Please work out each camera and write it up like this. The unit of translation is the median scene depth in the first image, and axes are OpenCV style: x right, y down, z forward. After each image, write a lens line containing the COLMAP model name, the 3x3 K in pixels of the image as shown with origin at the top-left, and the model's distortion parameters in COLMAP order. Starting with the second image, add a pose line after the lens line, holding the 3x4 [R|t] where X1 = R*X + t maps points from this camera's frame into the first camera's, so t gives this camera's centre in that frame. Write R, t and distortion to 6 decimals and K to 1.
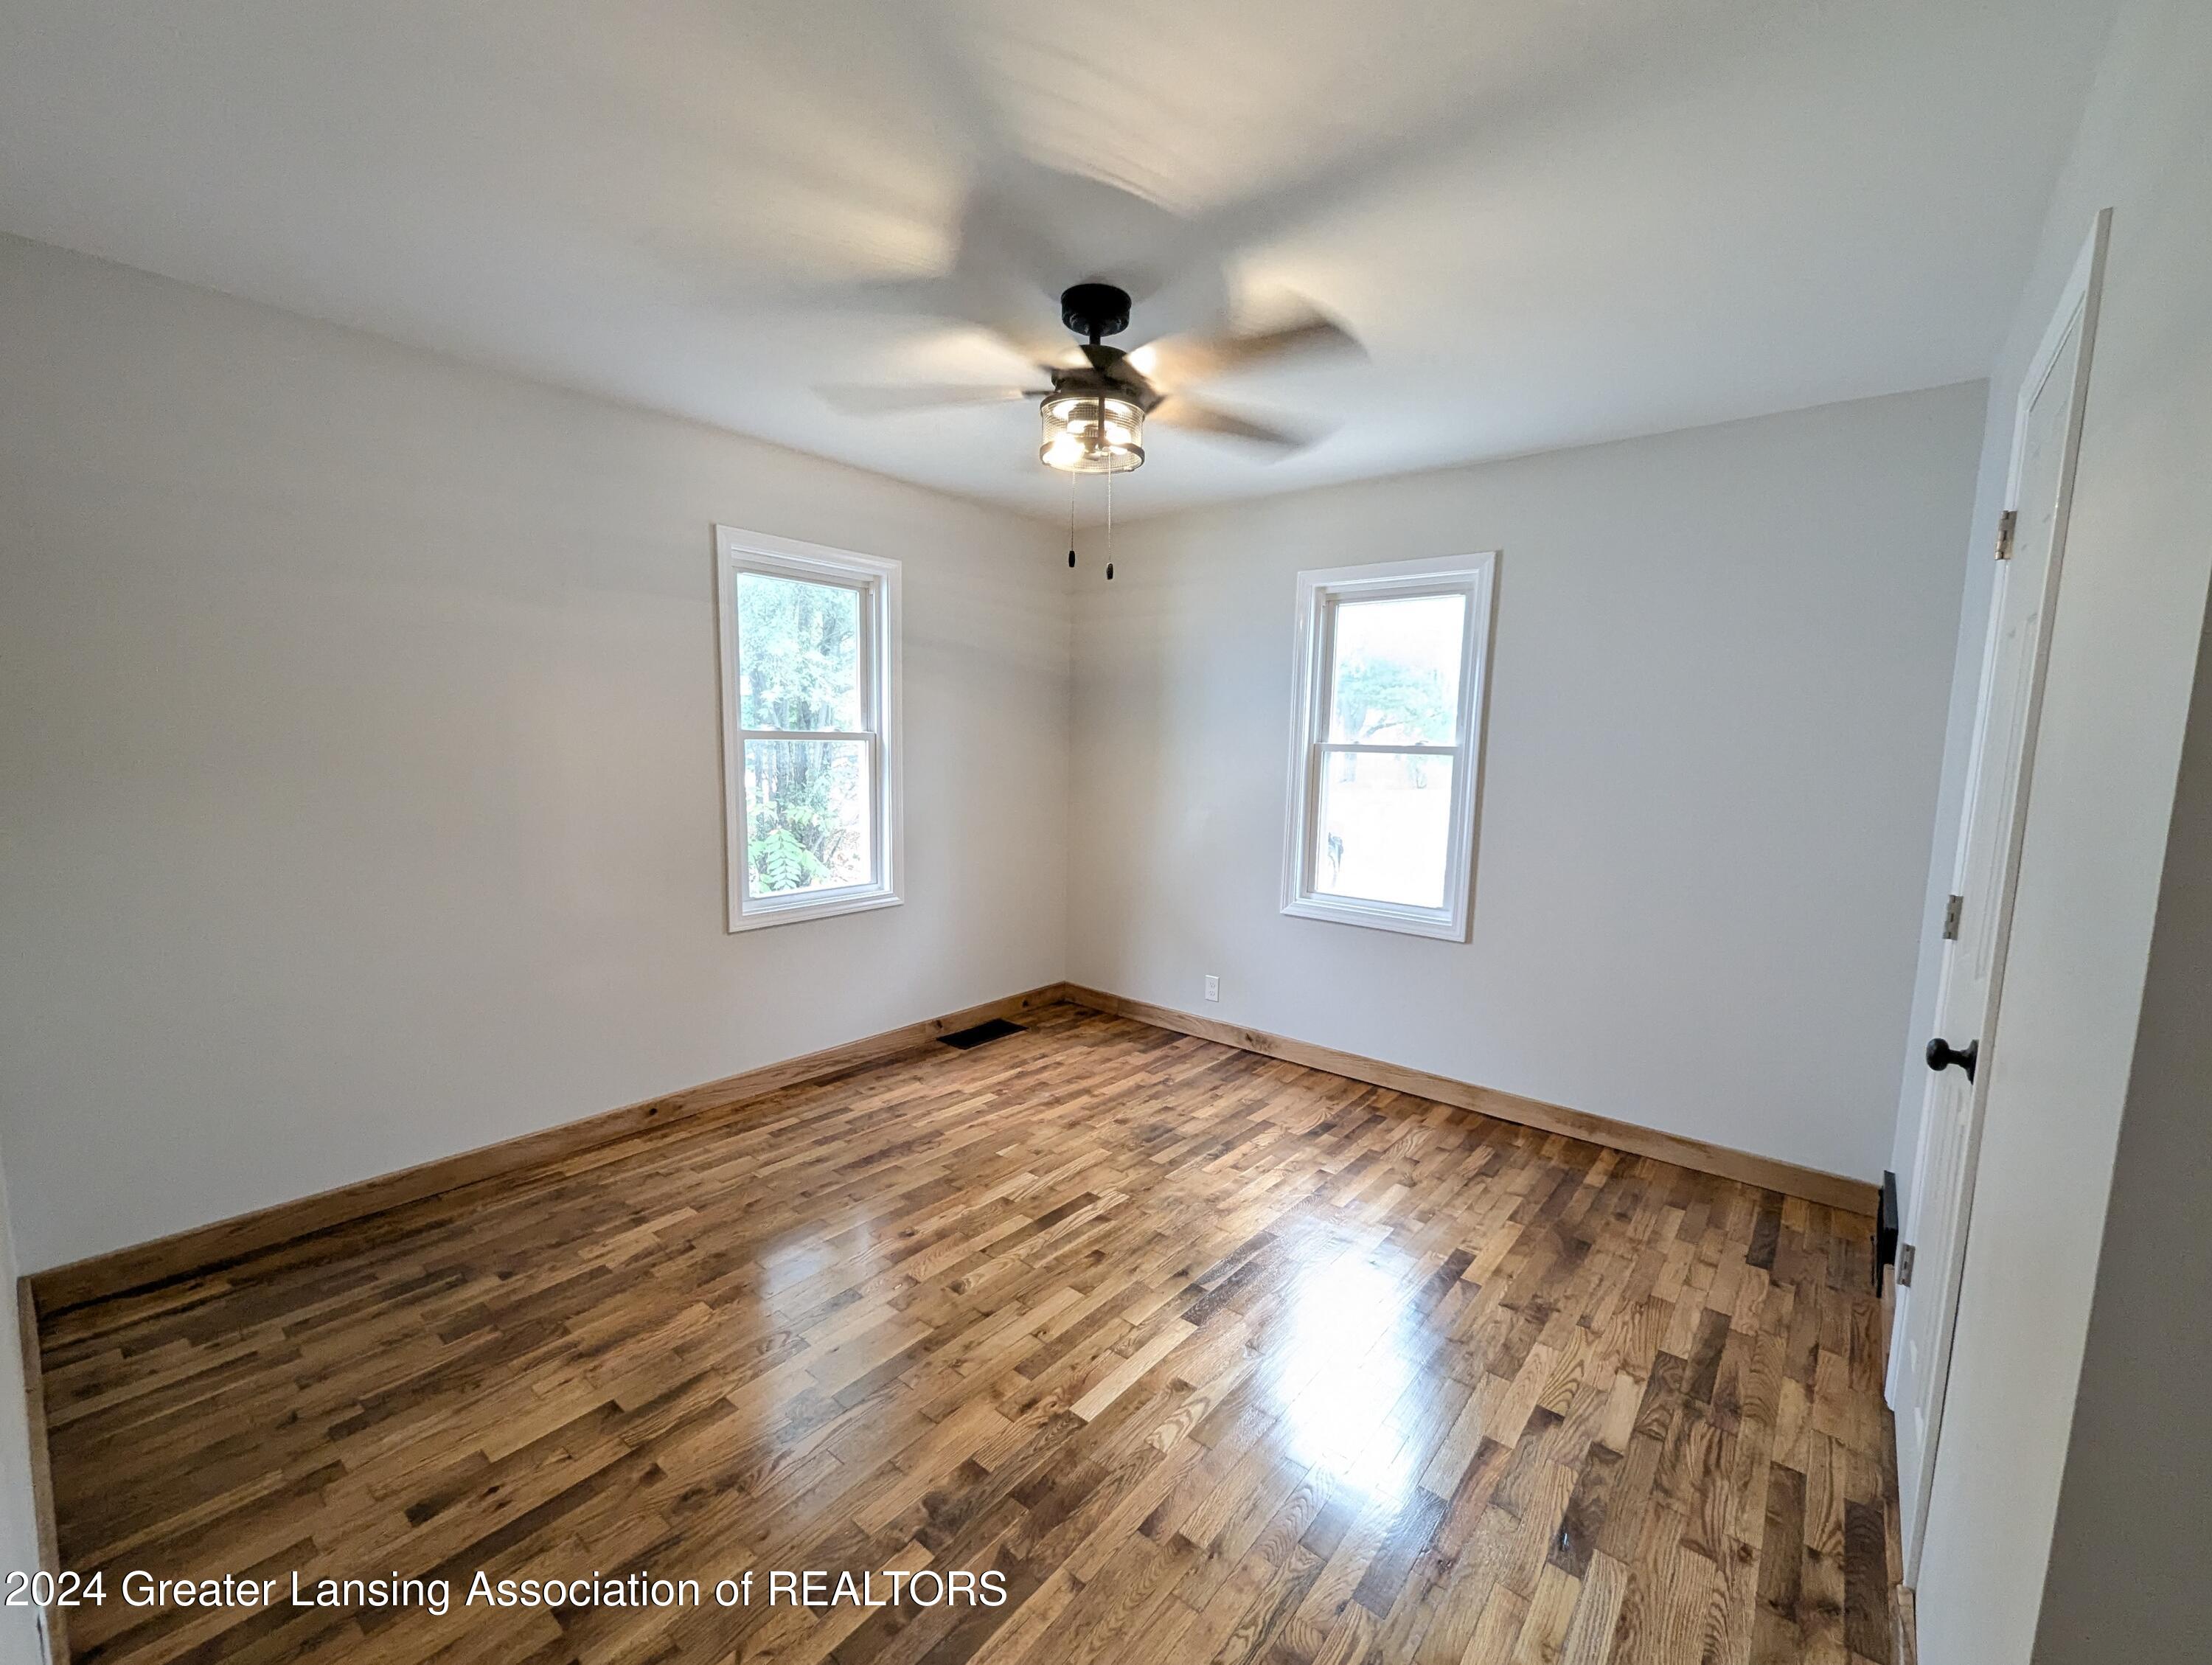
lens RADIAL K [[918.2, 0, 1124.4], [0, 918.2, 840.1], [0, 0, 1]] dist [0.004412, -0.000965]
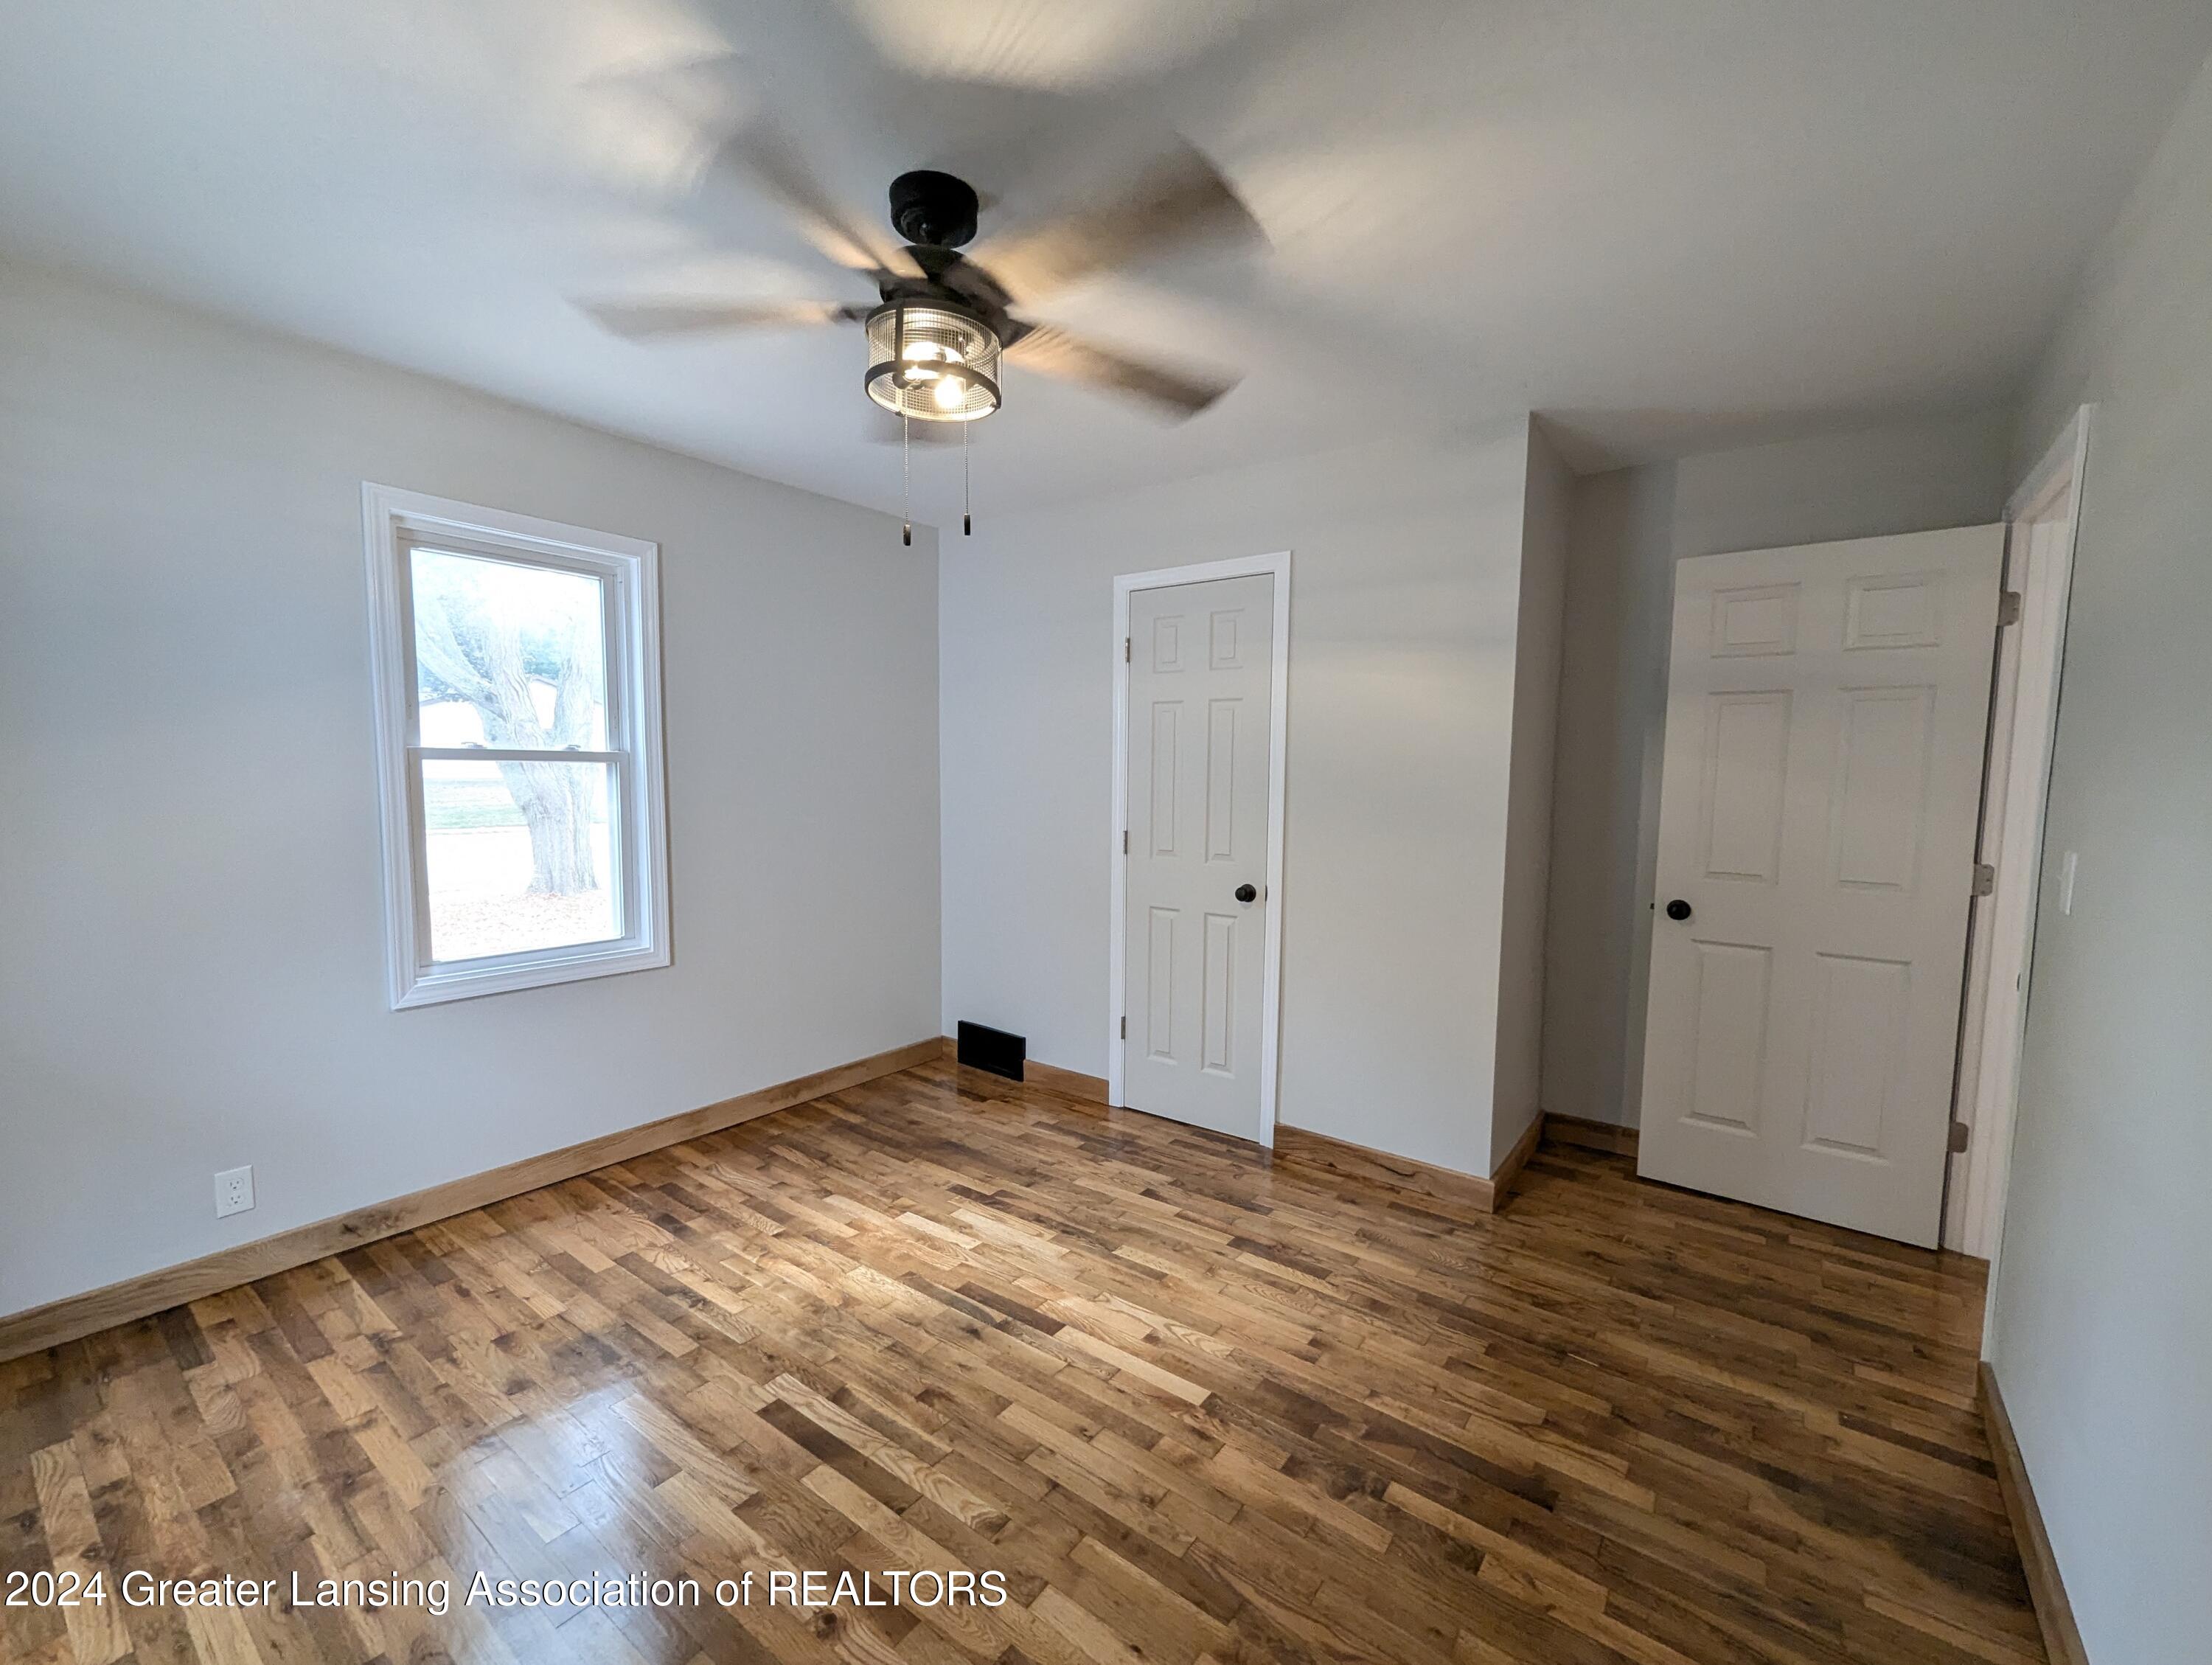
lens RADIAL K [[918.2, 0, 1111.3], [0, 918.2, 833.4], [0, 0, 1]] dist [0.004412, -0.000965]
pose [[-0.036590, -0.093115, 0.994983, -0.610230], [0.095864, 0.990731, 0.096243, -0.071964], [-0.994722, 0.098904, -0.027325, 0.637719]]
